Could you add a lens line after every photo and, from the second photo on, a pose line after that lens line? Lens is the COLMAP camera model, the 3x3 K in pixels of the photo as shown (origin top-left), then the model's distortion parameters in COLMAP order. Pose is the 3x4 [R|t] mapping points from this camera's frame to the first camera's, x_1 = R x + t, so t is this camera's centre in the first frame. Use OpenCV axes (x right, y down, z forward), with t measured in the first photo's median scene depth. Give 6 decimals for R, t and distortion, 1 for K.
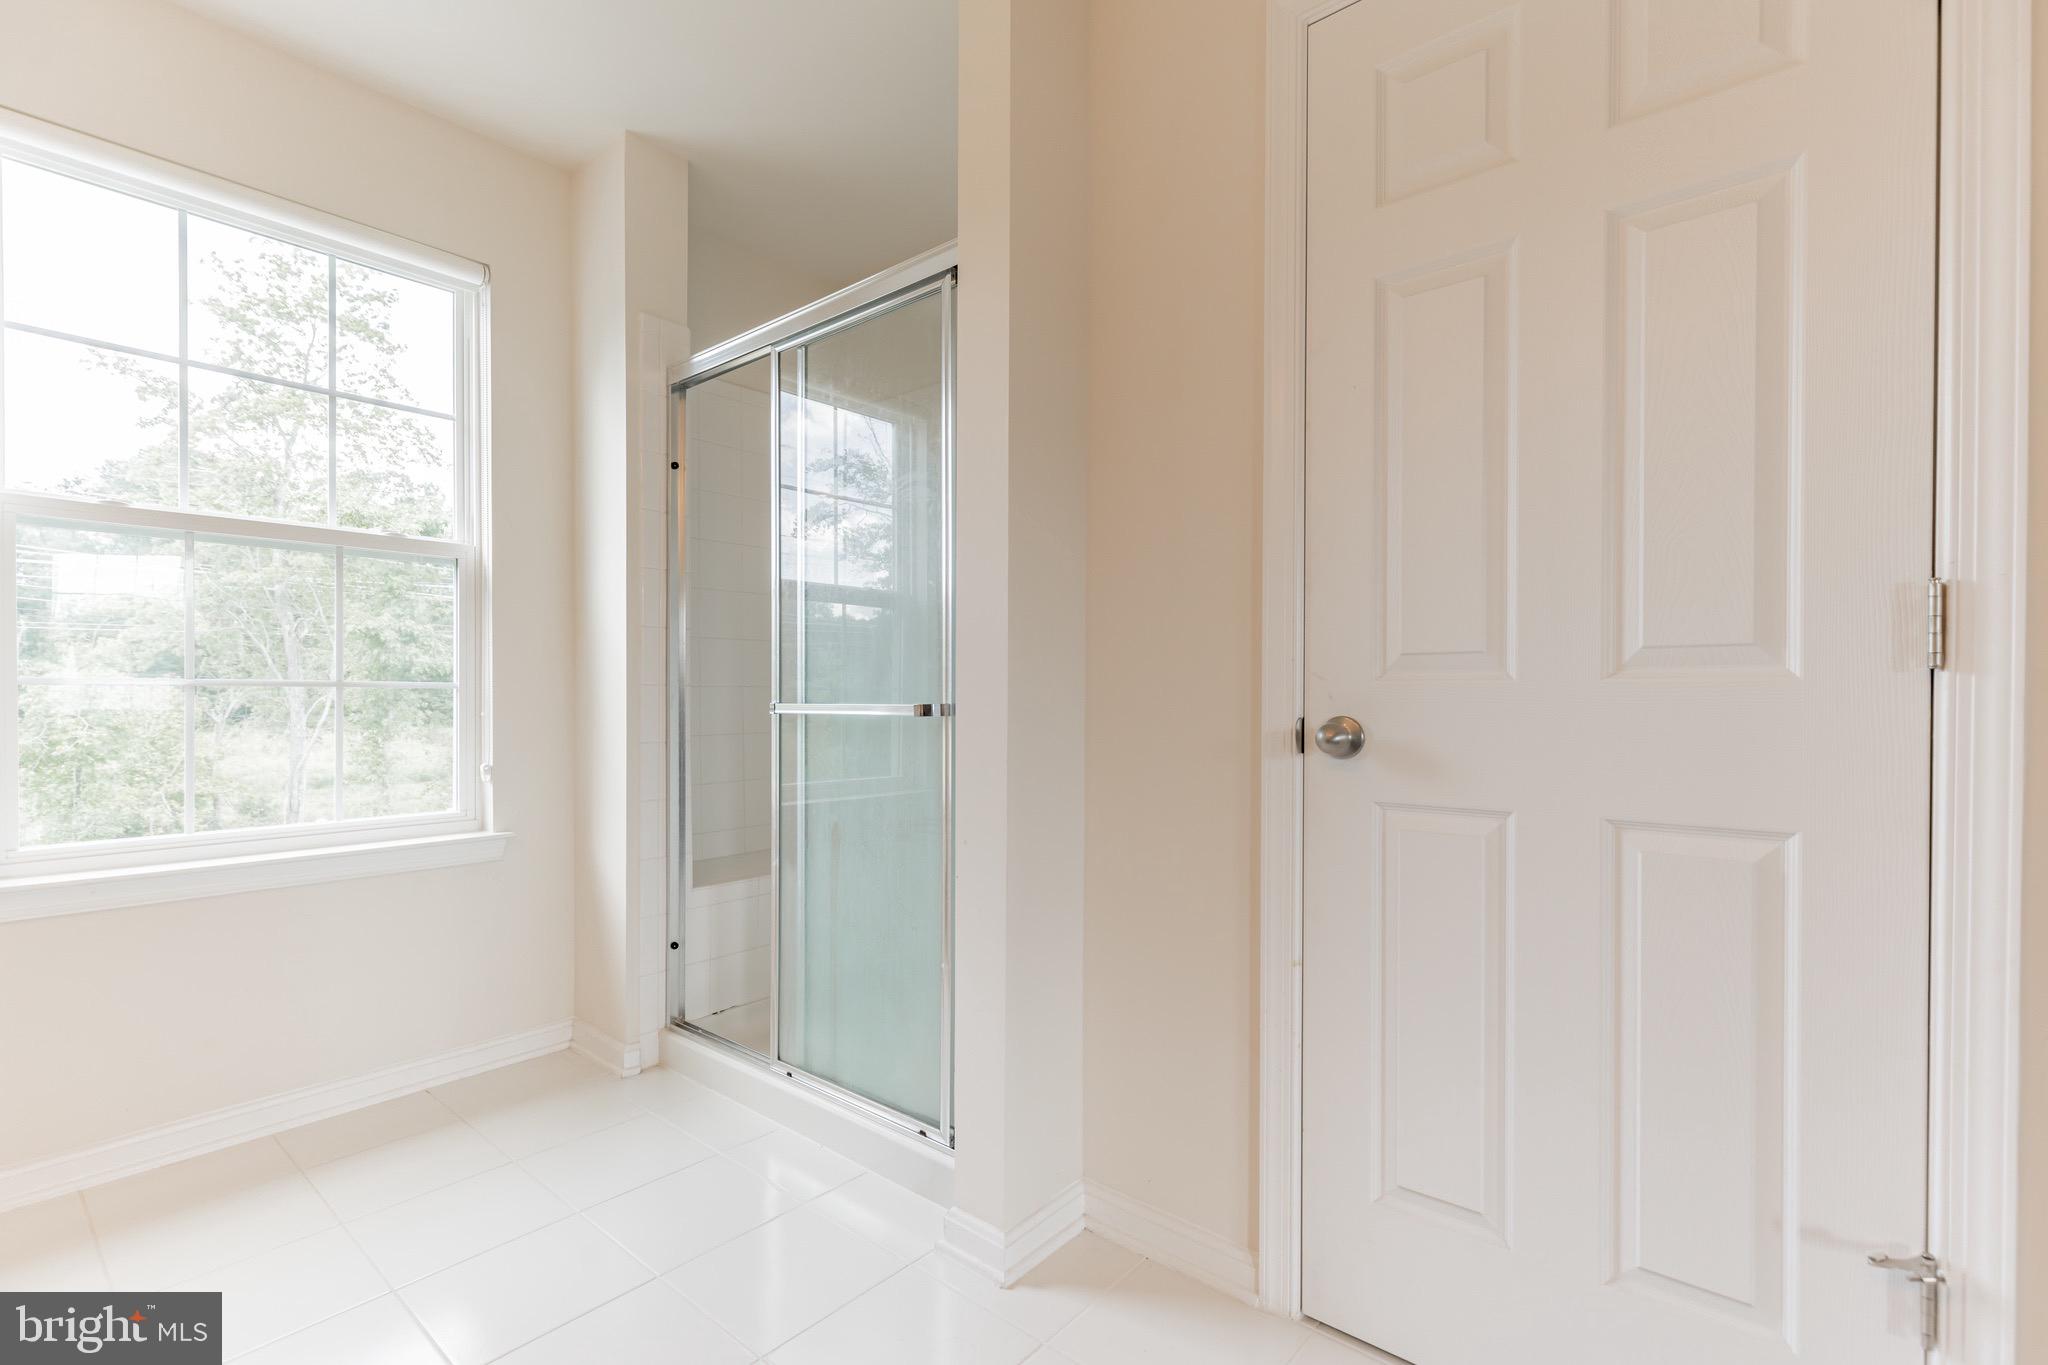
lens RADIAL K [[915.1, 0, 1024.1], [0, 915.1, 710.1], [0, 0, 1]] dist [0.001495, 0.000349]
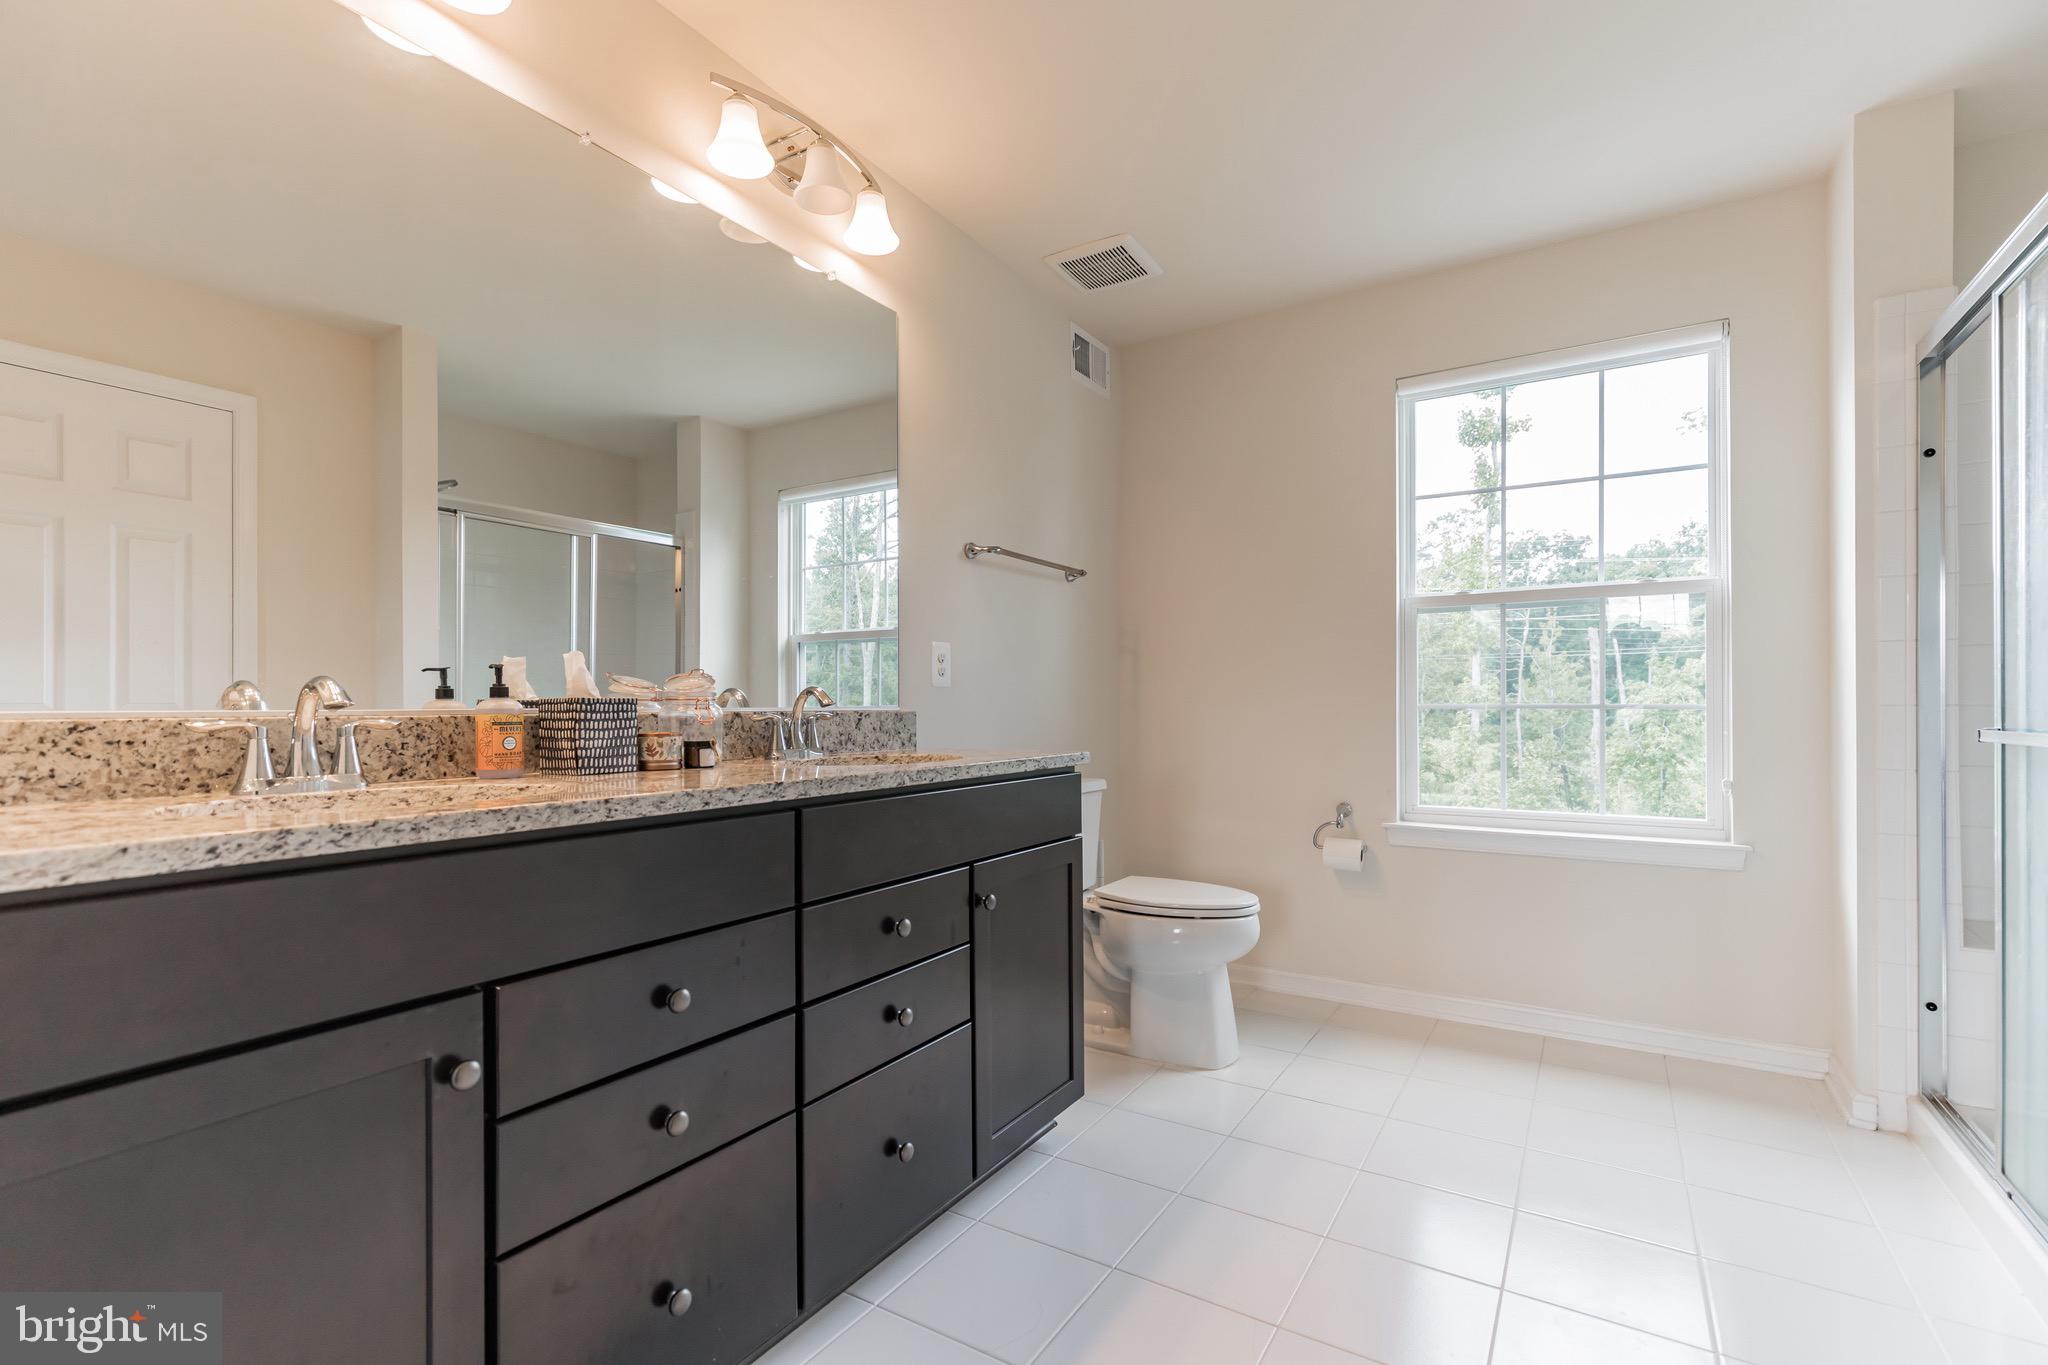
lens RADIAL K [[915.1, 0, 1024.1], [0, 915.1, 710.1], [0, 0, 1]] dist [0.001495, 0.000349]
pose [[0.122155, -0.002400, -0.992508, 0.377873], [-0.007864, 0.999963, -0.003386, -0.012791], [0.992480, 0.008219, 0.122132, 0.043159]]
